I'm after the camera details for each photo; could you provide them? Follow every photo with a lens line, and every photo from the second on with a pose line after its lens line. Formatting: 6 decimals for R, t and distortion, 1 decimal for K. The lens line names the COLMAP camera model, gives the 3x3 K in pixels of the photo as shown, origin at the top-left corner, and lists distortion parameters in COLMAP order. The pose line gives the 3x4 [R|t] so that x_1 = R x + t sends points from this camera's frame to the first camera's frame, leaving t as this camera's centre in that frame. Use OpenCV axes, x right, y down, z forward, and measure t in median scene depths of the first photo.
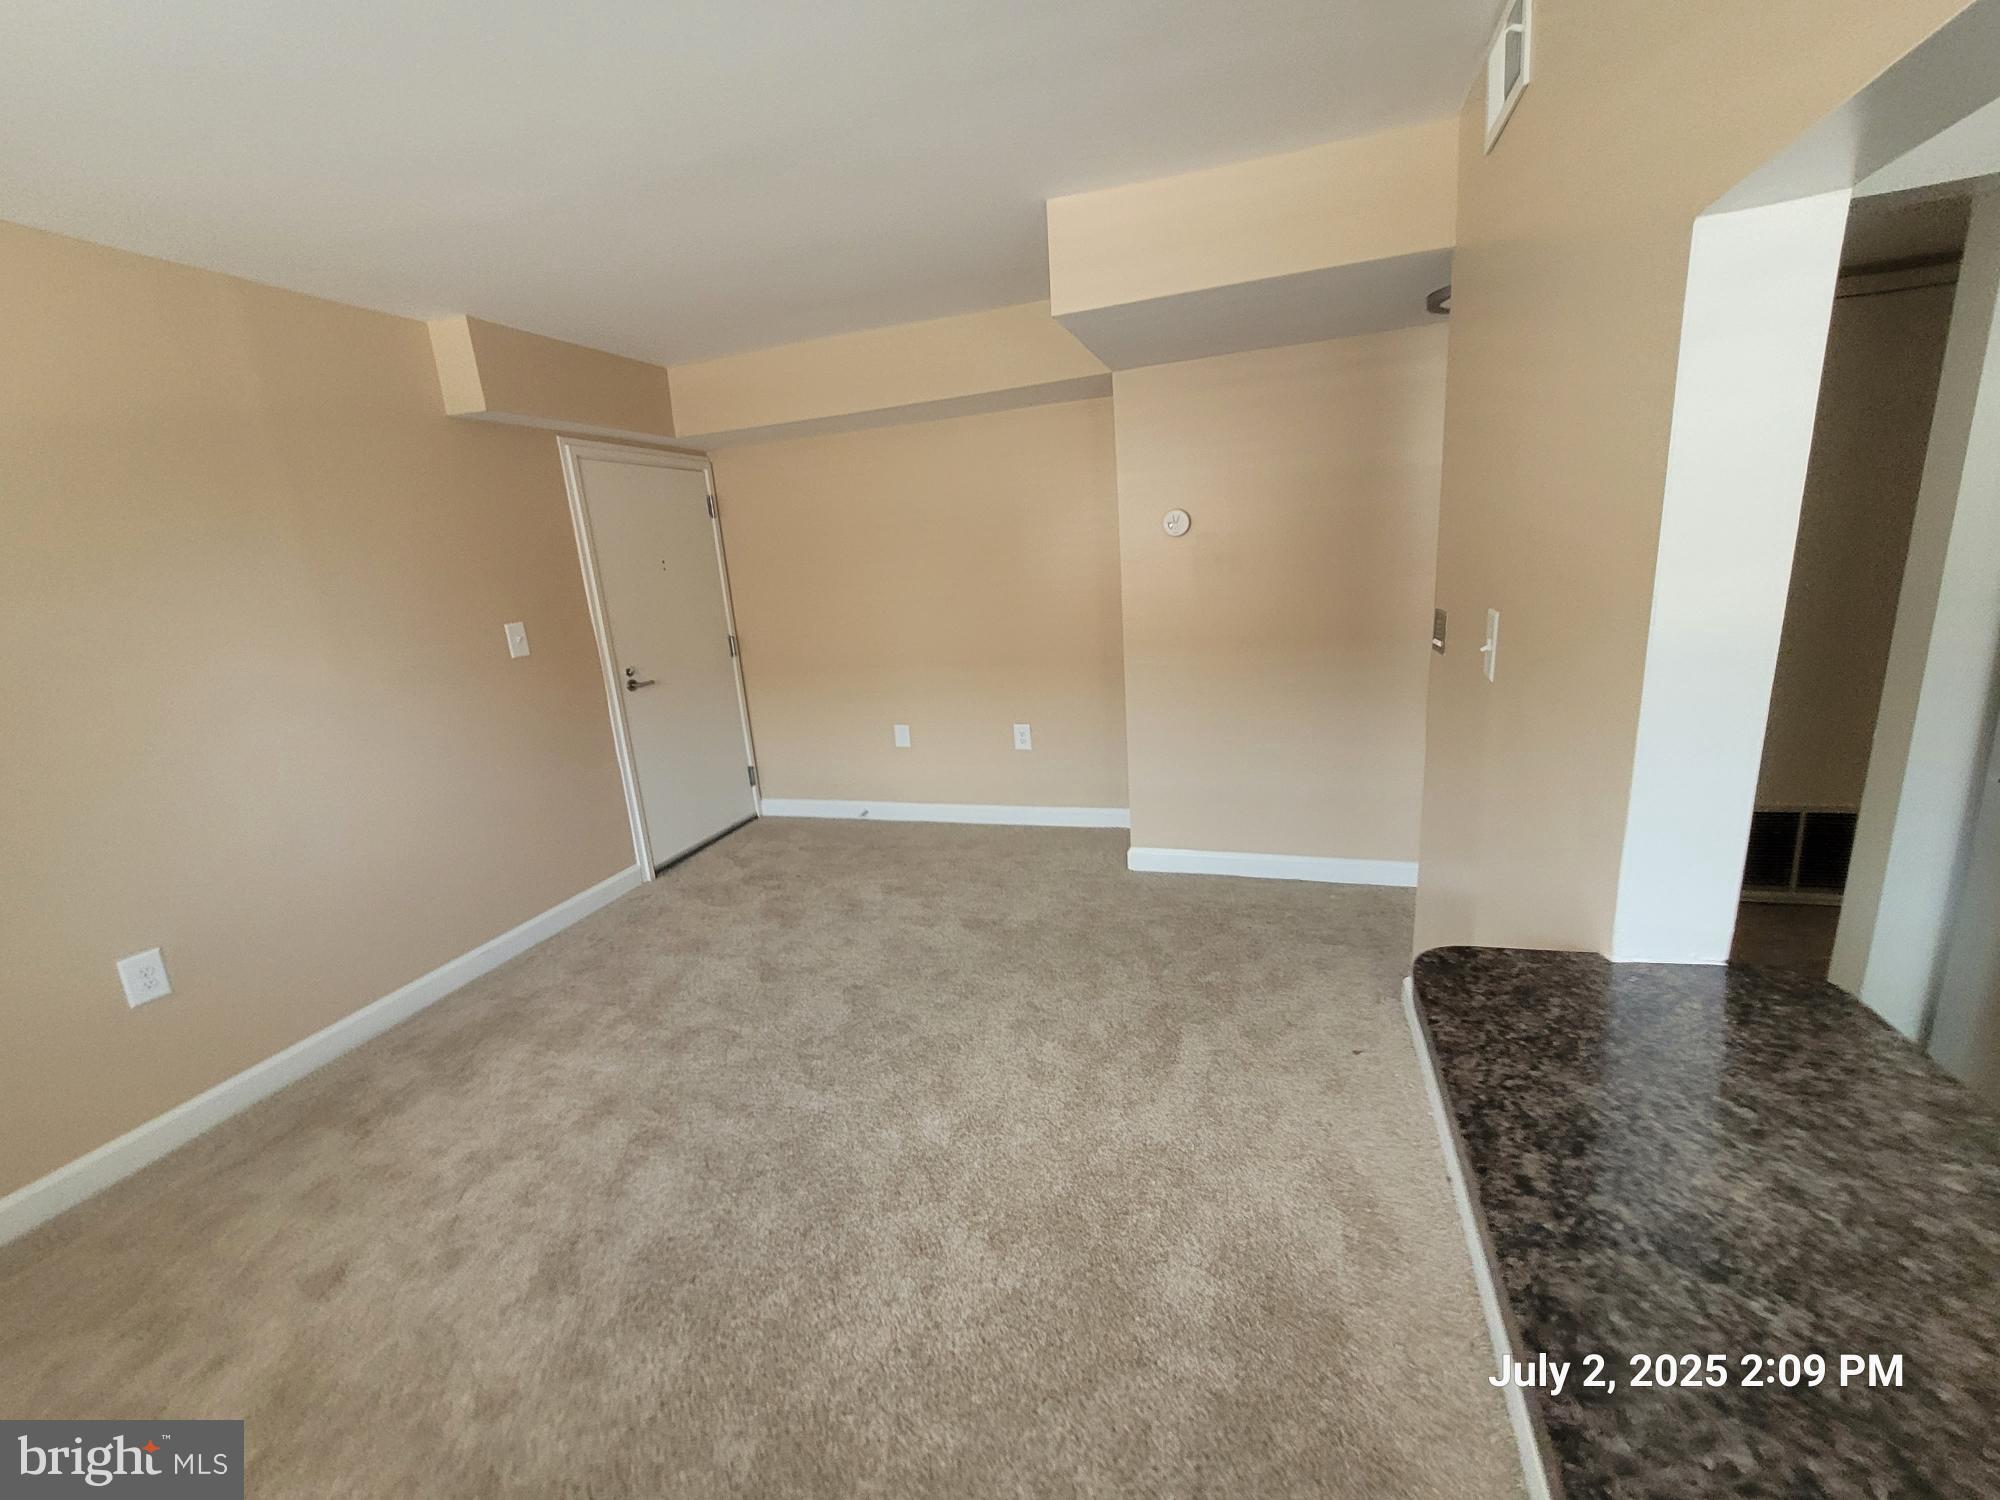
lens RADIAL K [[786.0, 0, 1000.0], [0, 786.0, 750.0], [0, 0, 1]] dist [-0.000454, 0.000261]
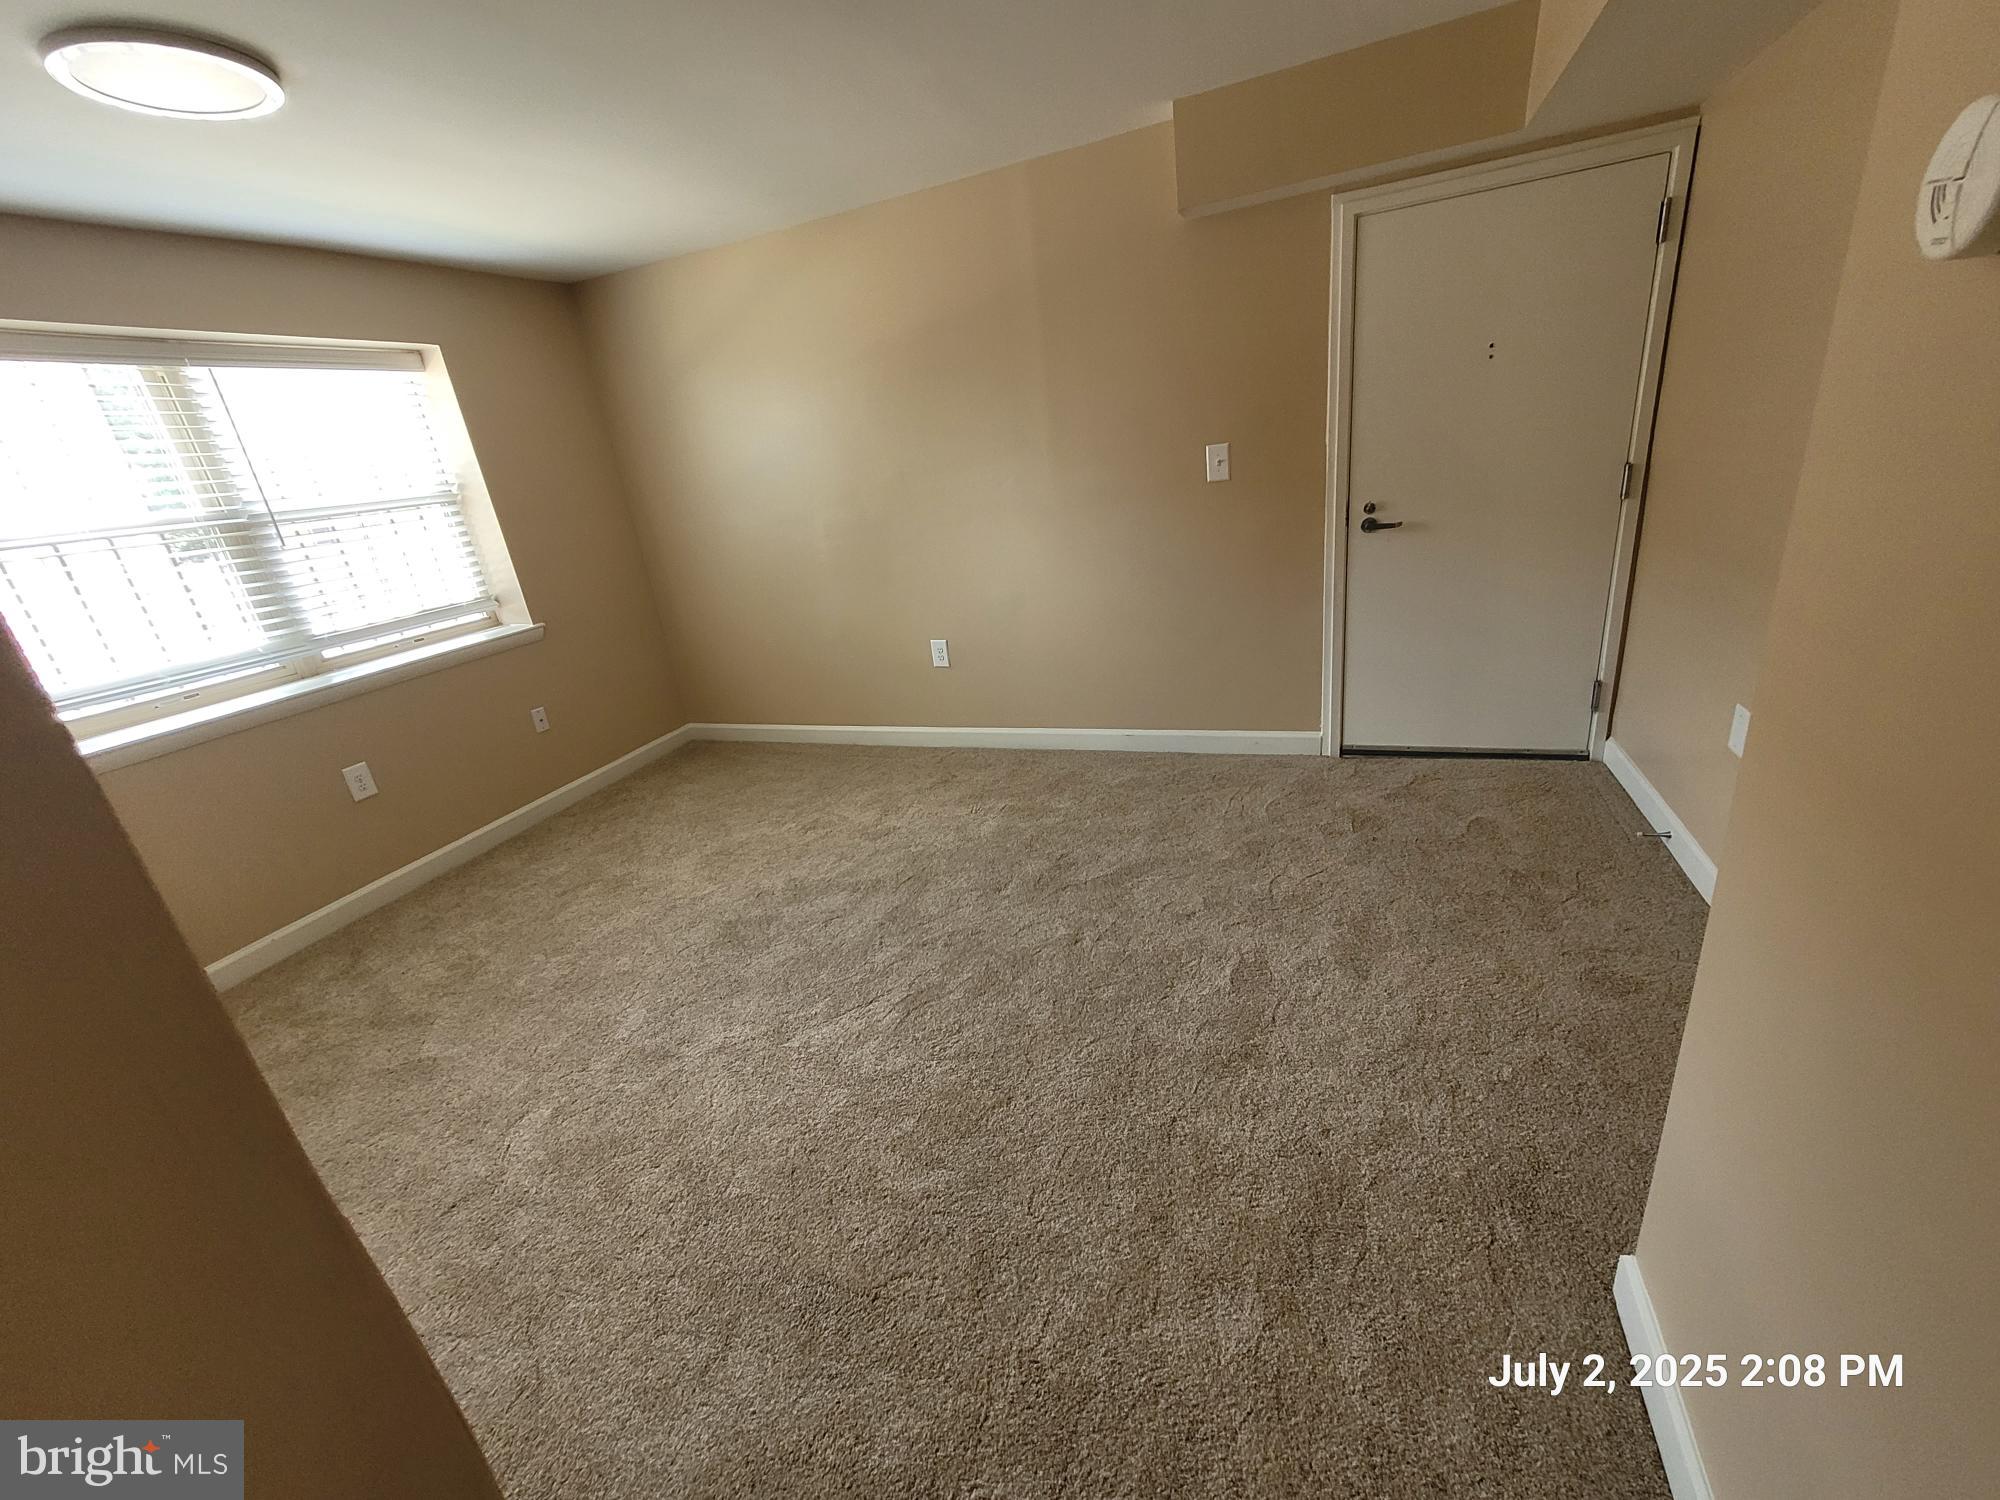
lens RADIAL K [[811.5, 0, 1000.0], [0, 811.5, 750.0], [0, 0, 1]] dist [0.001799, 0.000246]
pose [[-0.044062, 0.430830, -0.901357, 0.397490], [-0.119258, 0.893513, 0.432911, -0.195142], [0.991885, 0.126569, 0.012010, 0.665050]]
